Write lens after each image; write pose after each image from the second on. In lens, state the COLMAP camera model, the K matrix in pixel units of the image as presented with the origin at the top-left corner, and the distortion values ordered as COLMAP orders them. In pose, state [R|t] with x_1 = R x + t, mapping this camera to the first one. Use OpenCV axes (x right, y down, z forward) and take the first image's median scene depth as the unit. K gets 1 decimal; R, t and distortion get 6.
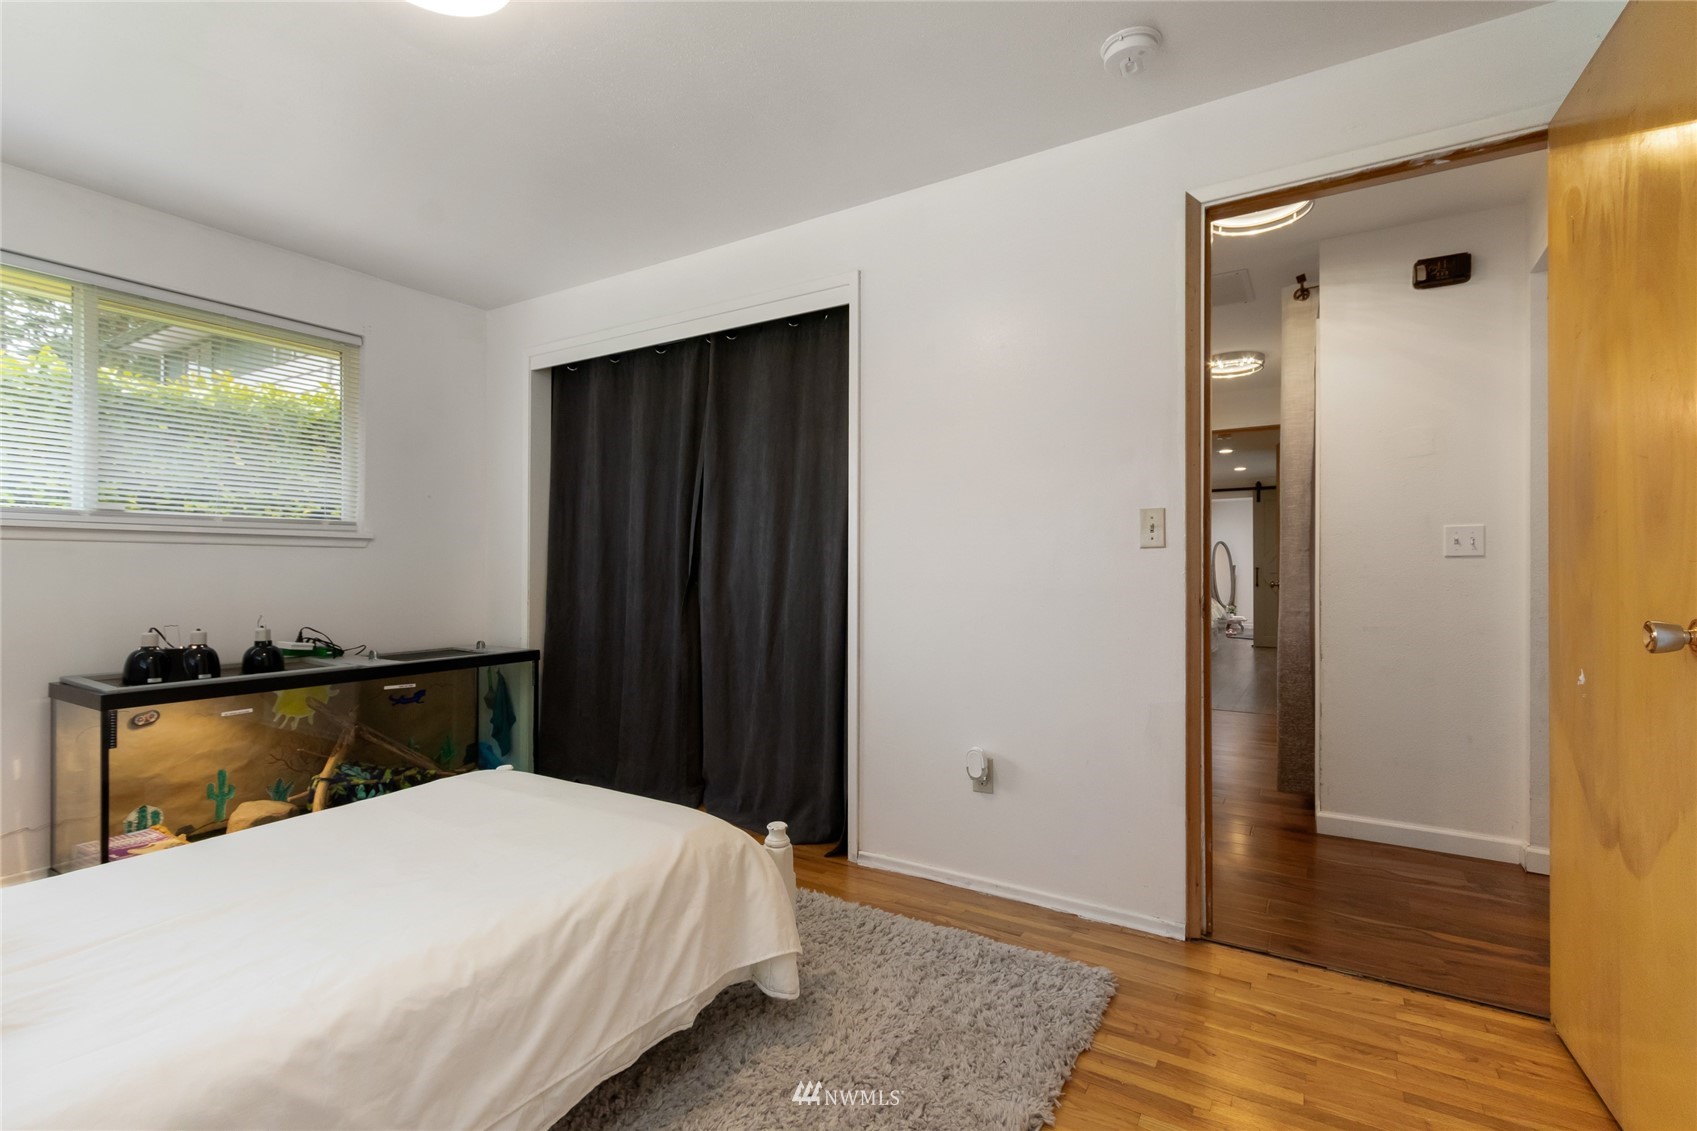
lens RADIAL K [[779.1, 0, 830.9], [0, 779.1, 564.9], [0, 0, 1]] dist [0.002777, -0.000223]
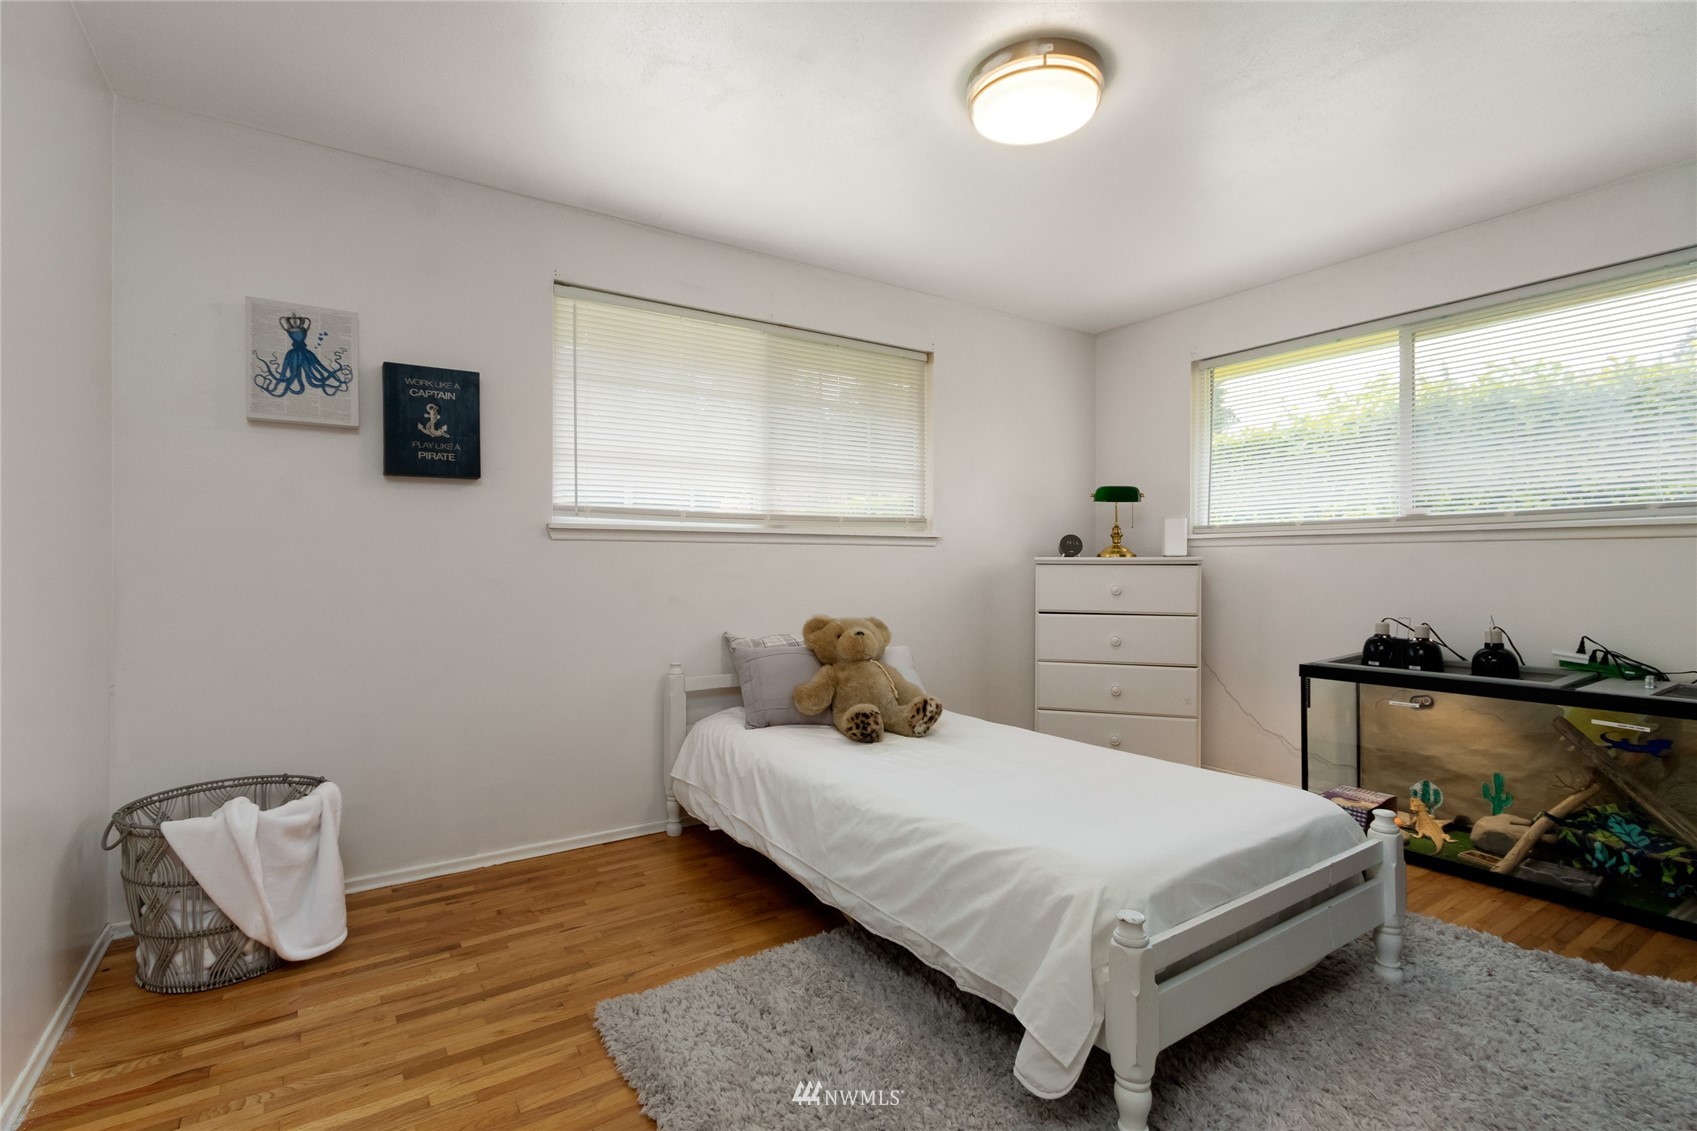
lens RADIAL K [[779.1, 0, 831.3], [0, 779.1, 570.9], [0, 0, 1]] dist [0.002777, -0.000223]
pose [[-0.411801, 0.003205, -0.911268, 0.470277], [0.008130, 0.999967, -0.000157, 0.004776], [0.911237, -0.007474, -0.411814, 0.687814]]
